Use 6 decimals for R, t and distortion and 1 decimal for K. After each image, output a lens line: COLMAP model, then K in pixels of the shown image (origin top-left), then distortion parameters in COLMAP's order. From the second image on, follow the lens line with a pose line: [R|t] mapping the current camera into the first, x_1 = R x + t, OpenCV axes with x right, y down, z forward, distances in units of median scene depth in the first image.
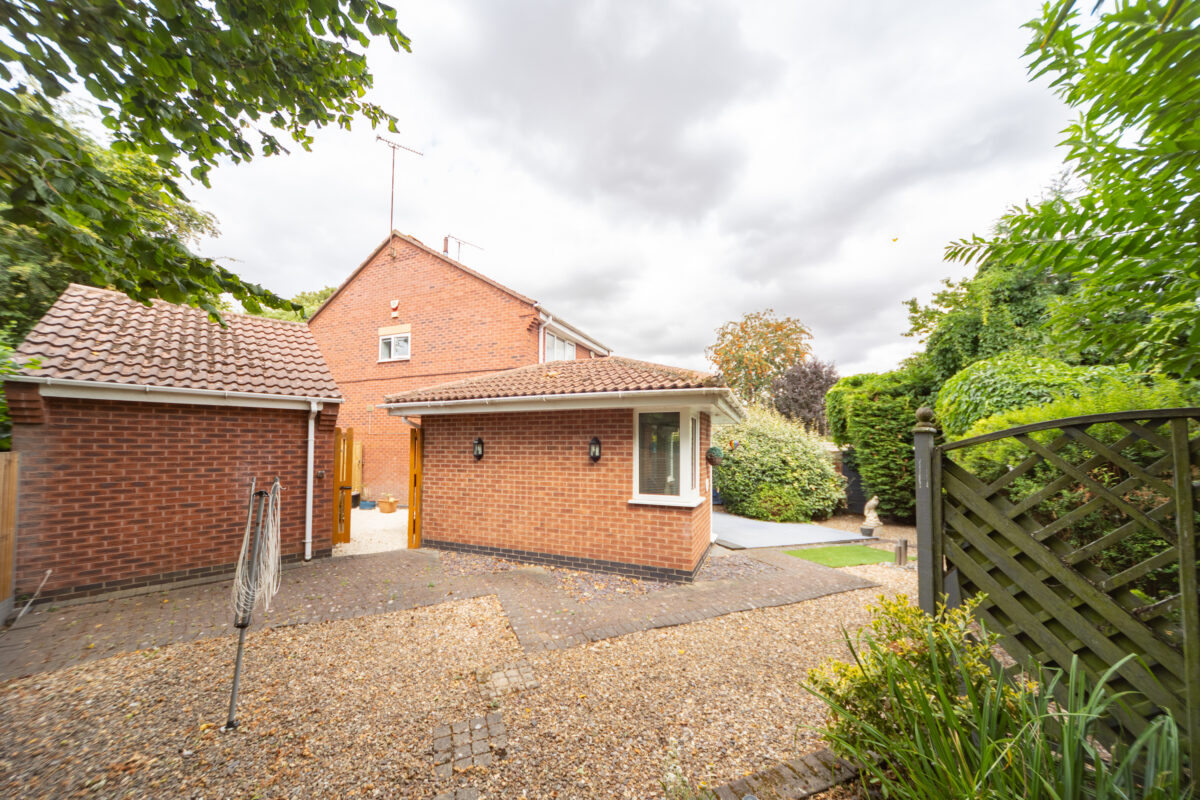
lens RADIAL K [[442.2, 0, 639.9], [0, 442.2, 433.2], [0, 0, 1]] dist [0.001903, 0.000051]
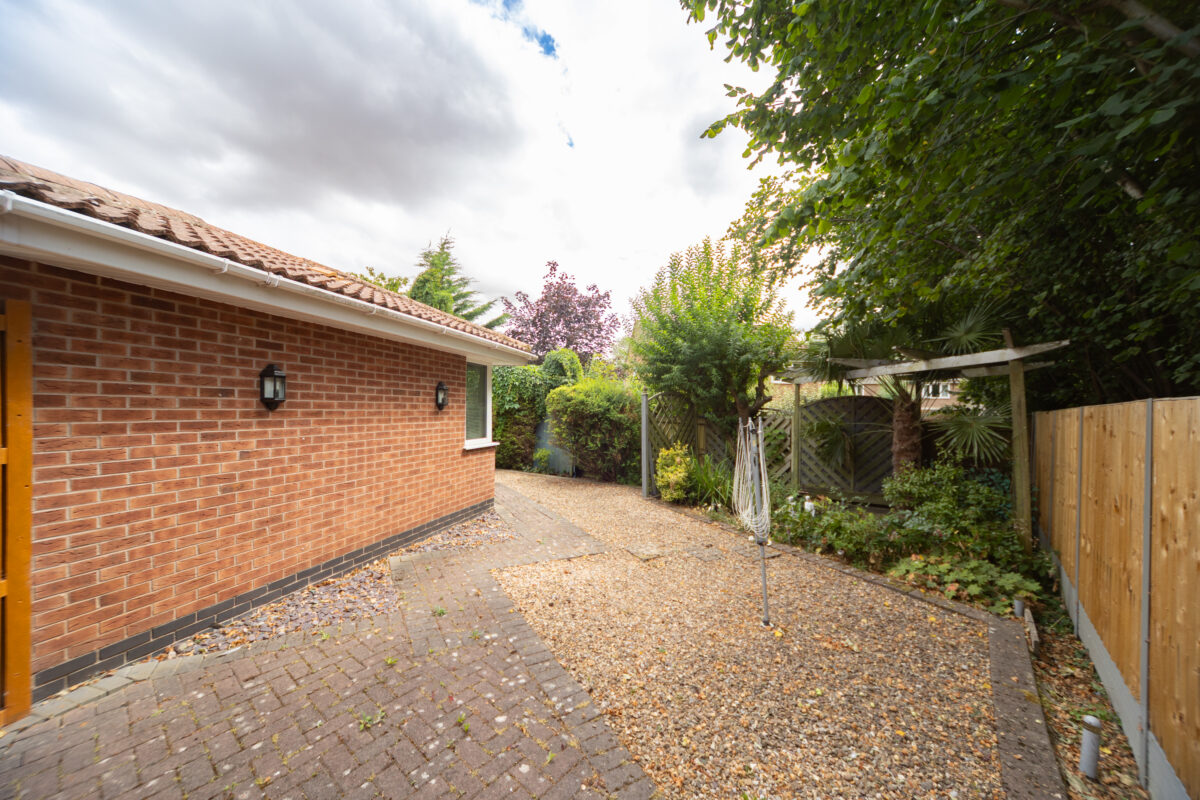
lens RADIAL K [[414.7, 0, 600.0], [0, 414.7, 407.6], [0, 0, 1]] dist [0.001795, 0.000087]
pose [[-0.121013, -0.001979, 0.992649, -0.905987], [-0.045008, 0.998981, -0.003495, 0.045280], [-0.991630, -0.045100, -0.120978, 0.732452]]
